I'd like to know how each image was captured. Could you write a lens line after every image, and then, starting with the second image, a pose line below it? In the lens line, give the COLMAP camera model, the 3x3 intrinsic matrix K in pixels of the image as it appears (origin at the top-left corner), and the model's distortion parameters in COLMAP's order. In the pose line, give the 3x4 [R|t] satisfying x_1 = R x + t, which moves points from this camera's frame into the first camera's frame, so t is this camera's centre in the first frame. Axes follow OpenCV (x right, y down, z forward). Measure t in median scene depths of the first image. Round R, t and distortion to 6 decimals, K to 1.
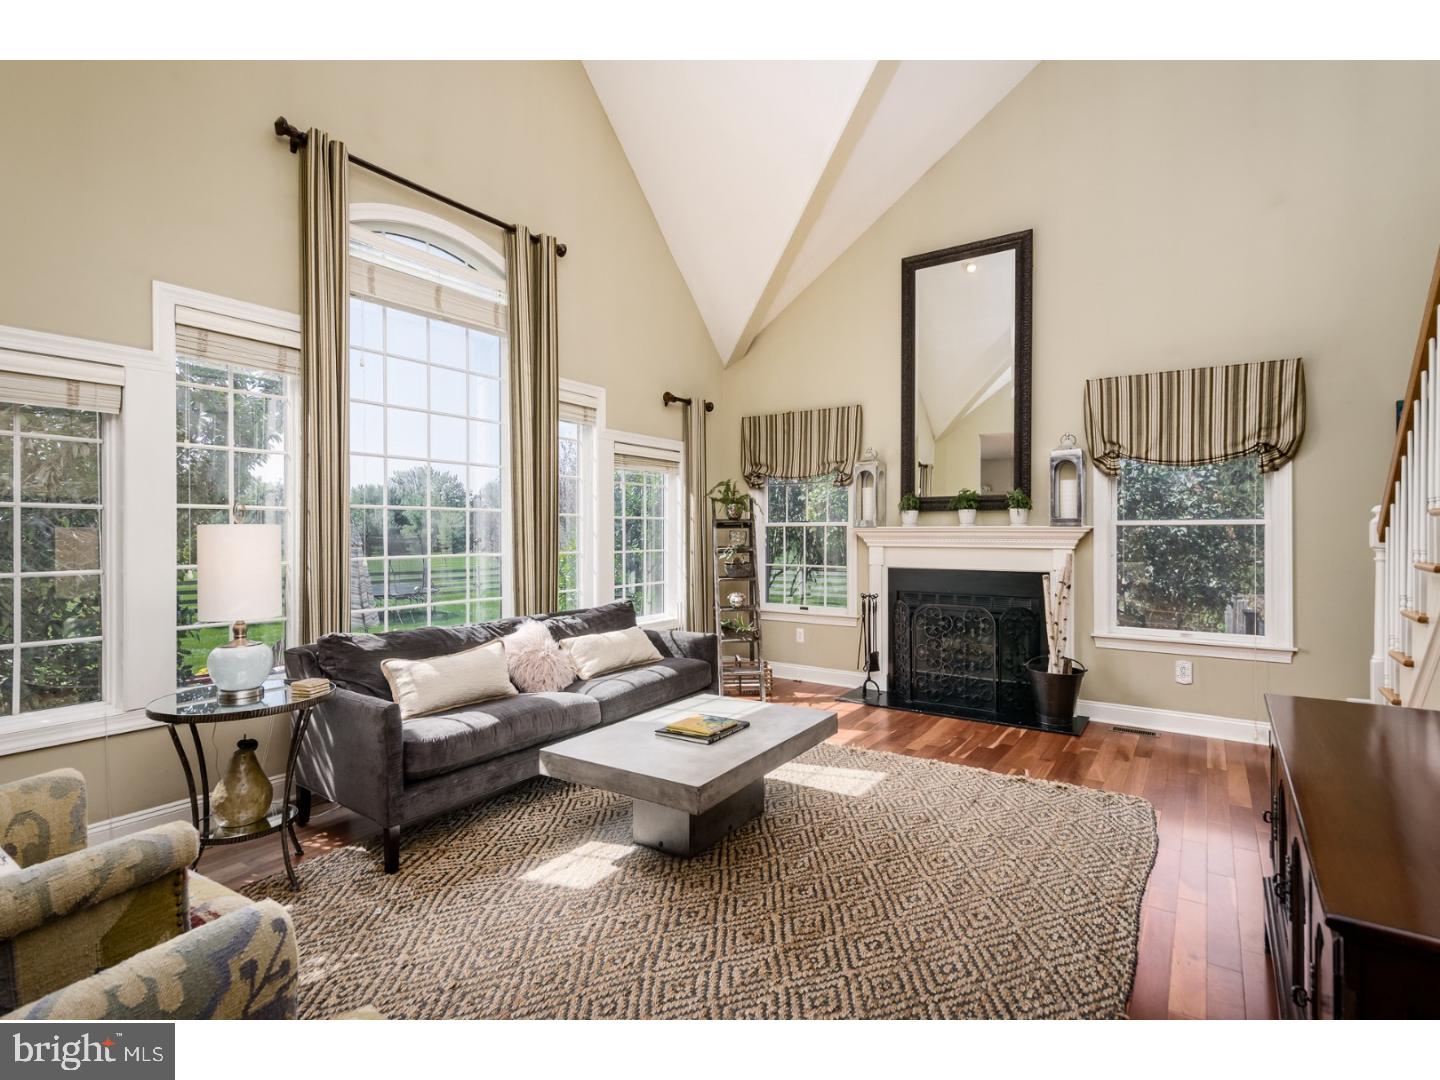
lens RADIAL K [[695.6, 0, 722.4], [0, 695.6, 533.7], [0, 0, 1]] dist [0.017496, 0.000028]
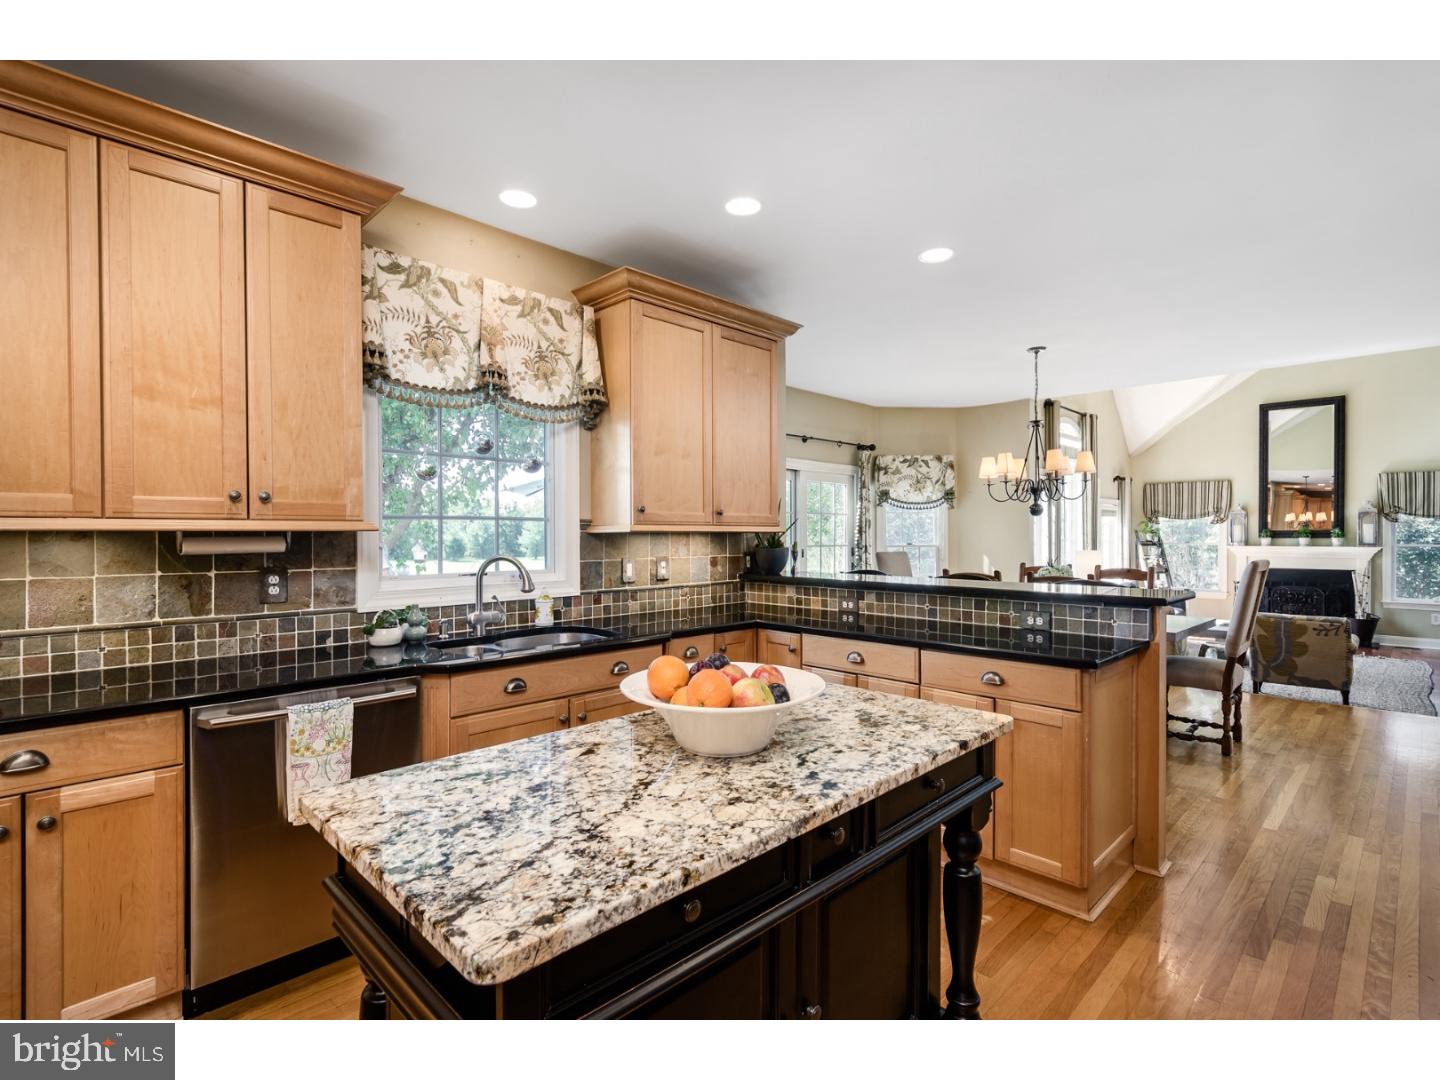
lens RADIAL K [[695.8, 0, 720.0], [0, 695.8, 540.0], [0, 0, 1]] dist [0.001745, -0.000160]
pose [[0.982747, 0.000325, -0.184955, -0.888058], [0.000770, 0.999983, 0.005848, -0.041006], [0.184953, -0.005889, 0.982730, -1.204900]]
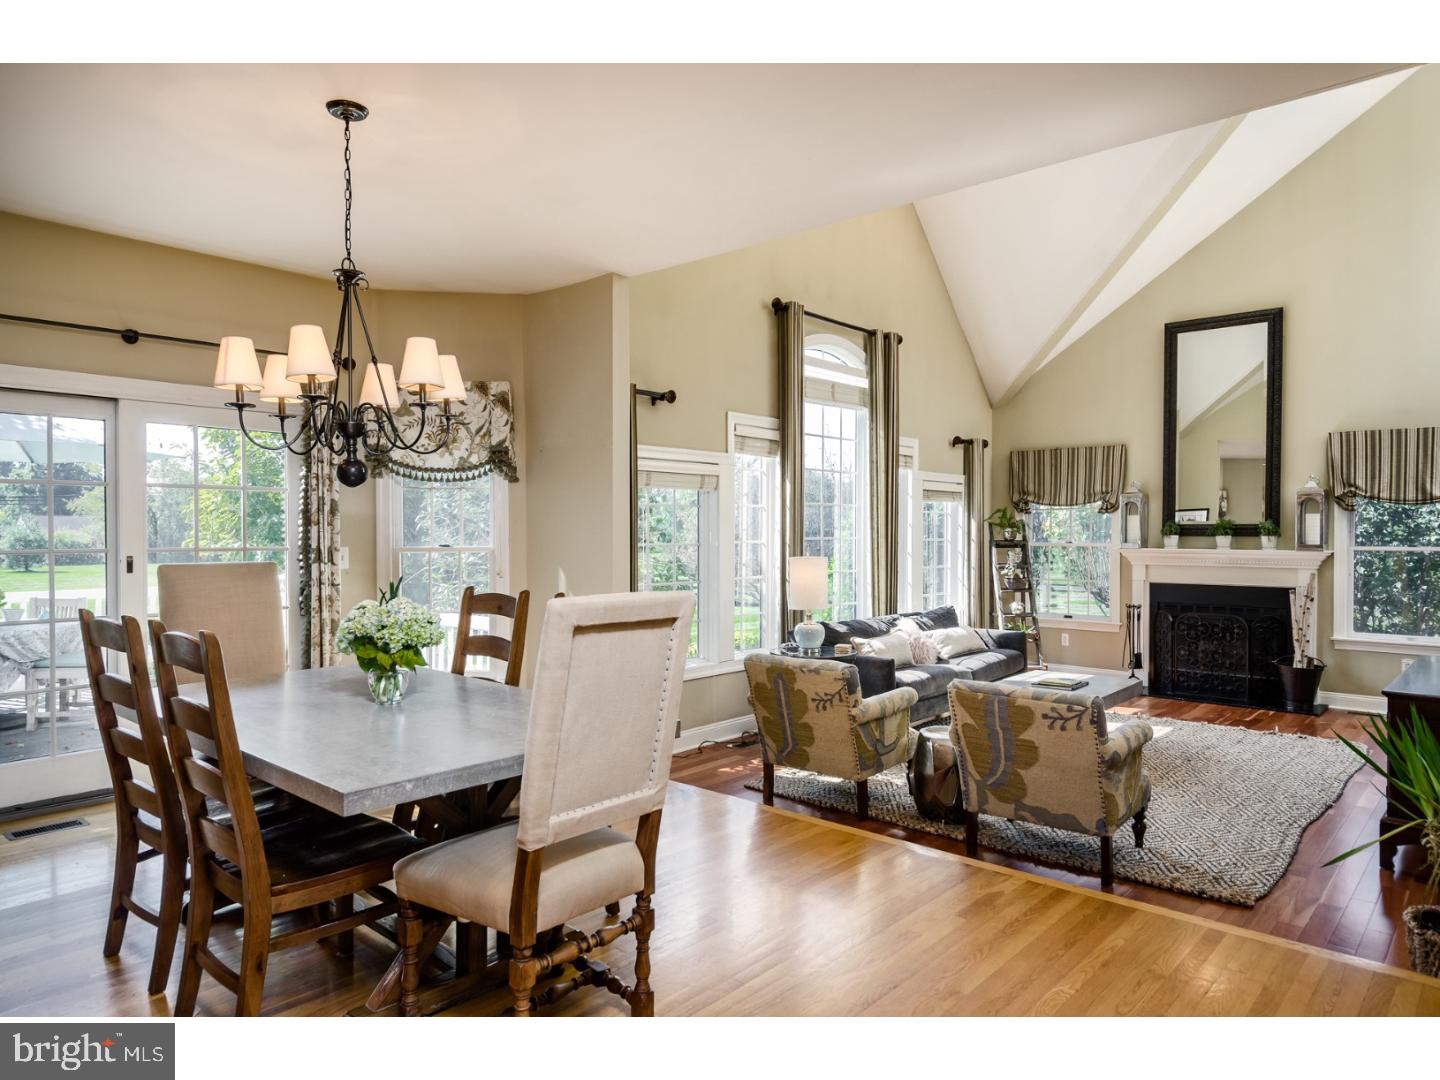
lens RADIAL K [[909.4, 0, 719.8], [0, 909.4, 545.8], [0, 0, 1]] dist [0.039001, -0.038947]
pose [[0.992506, 0.003806, -0.122139, -0.326654], [-0.001973, 0.999884, 0.015120, -0.039802], [0.122182, -0.014766, 0.992398, -0.696375]]
